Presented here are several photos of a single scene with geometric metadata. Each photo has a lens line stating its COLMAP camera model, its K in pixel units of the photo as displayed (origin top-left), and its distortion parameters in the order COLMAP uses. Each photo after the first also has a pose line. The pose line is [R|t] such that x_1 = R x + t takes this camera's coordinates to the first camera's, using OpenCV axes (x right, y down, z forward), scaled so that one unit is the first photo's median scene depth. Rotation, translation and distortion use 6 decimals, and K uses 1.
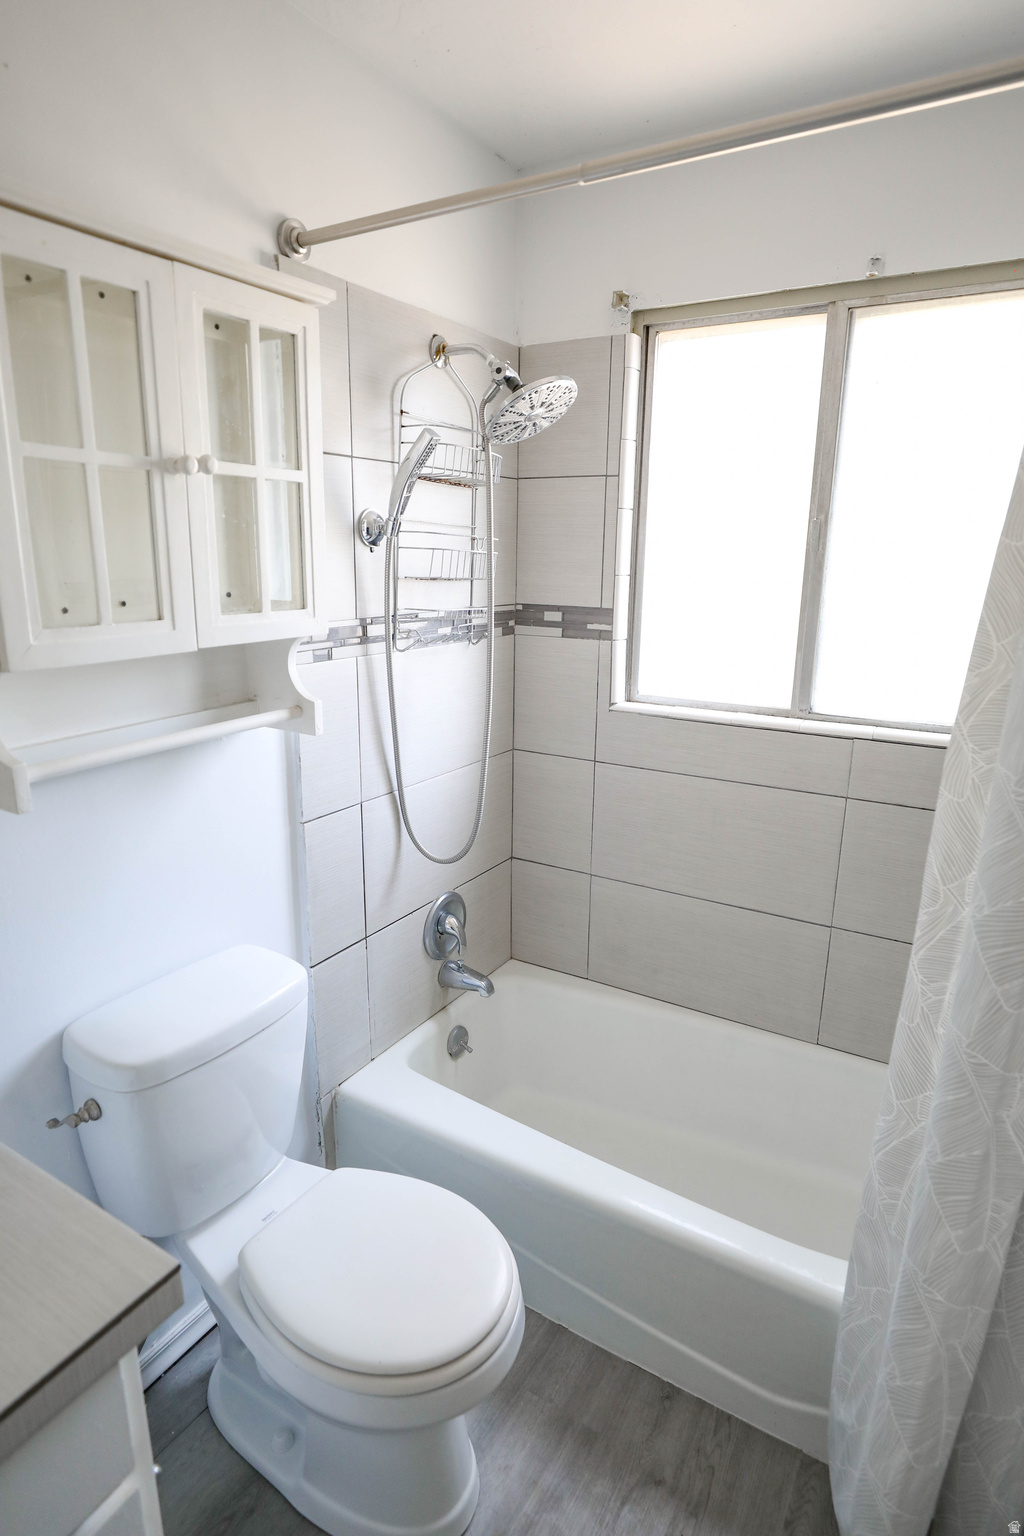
lens RADIAL K [[846.3, 0, 508.8], [0, 846.3, 764.2], [0, 0, 1]] dist [-0.017691, 0.000026]
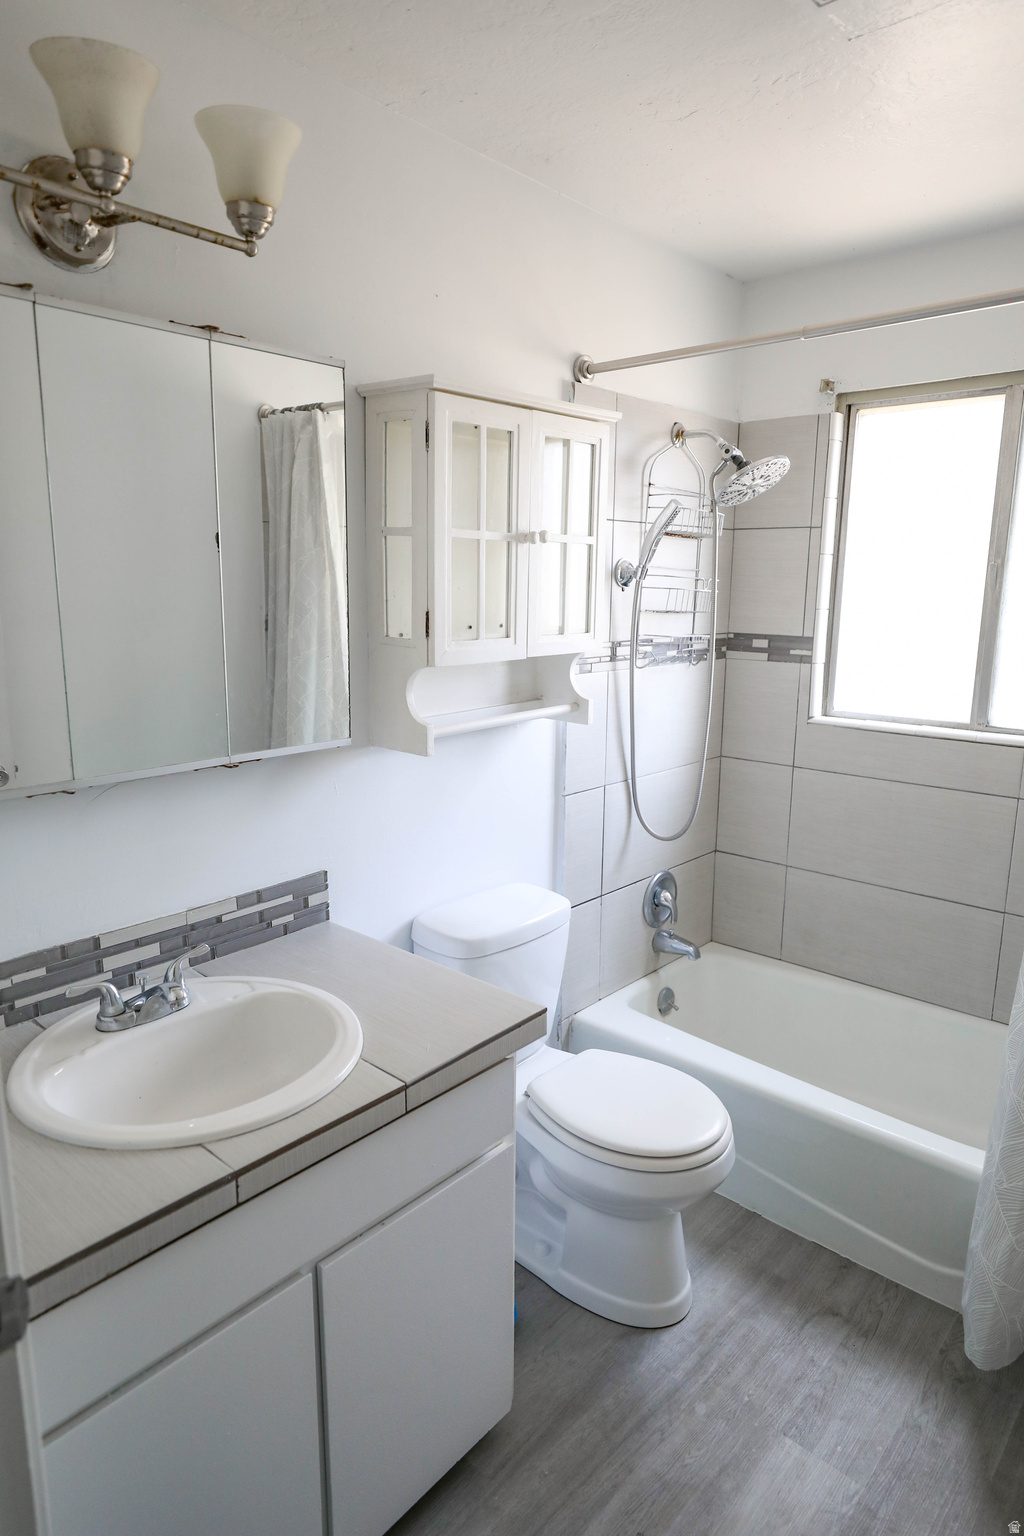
lens RADIAL K [[933.2, 0, 508.0], [0, 933.2, 768.5], [0, 0, 1]] dist [-0.009137, 0.001005]
pose [[0.982991, 0.032712, -0.180718, -0.064092], [-0.041659, 0.998075, -0.045940, 0.090294], [0.178867, 0.052688, 0.982462, -0.407072]]
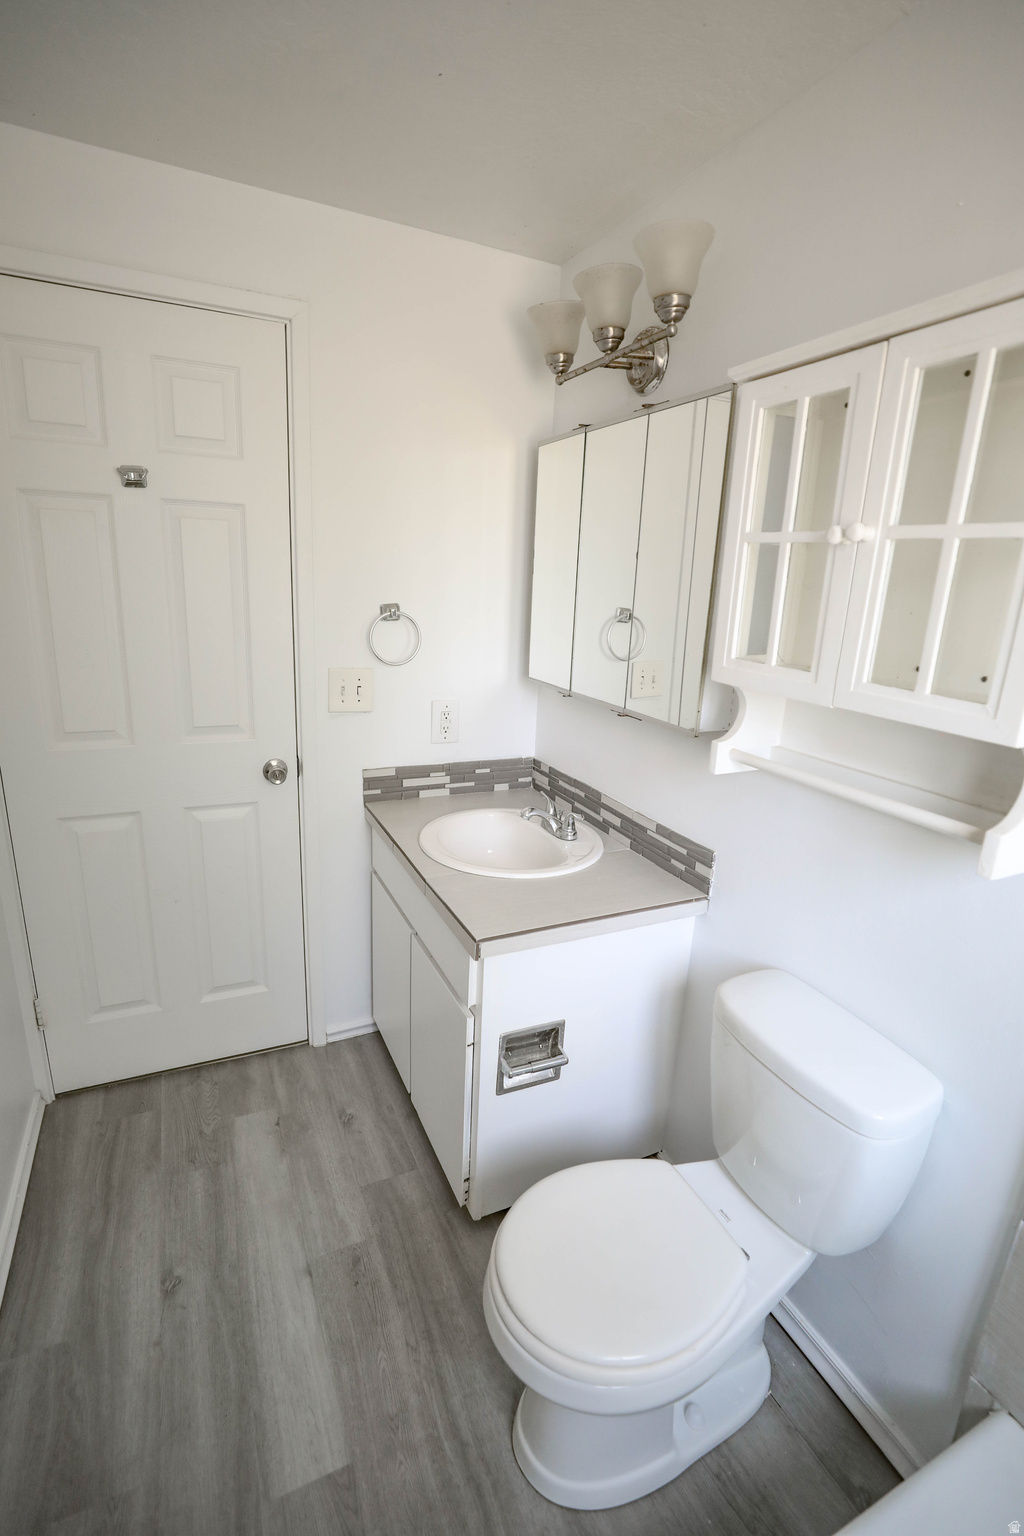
lens RADIAL K [[724.4, 0, 498.4], [0, 724.4, 775.2], [0, 0, 1]] dist [-0.006230, -0.000552]
pose [[-0.573761, 0.188298, -0.797083, 0.413009], [-0.246580, 0.888345, 0.387352, -0.206448], [0.781023, 0.418792, -0.463268, 0.753598]]
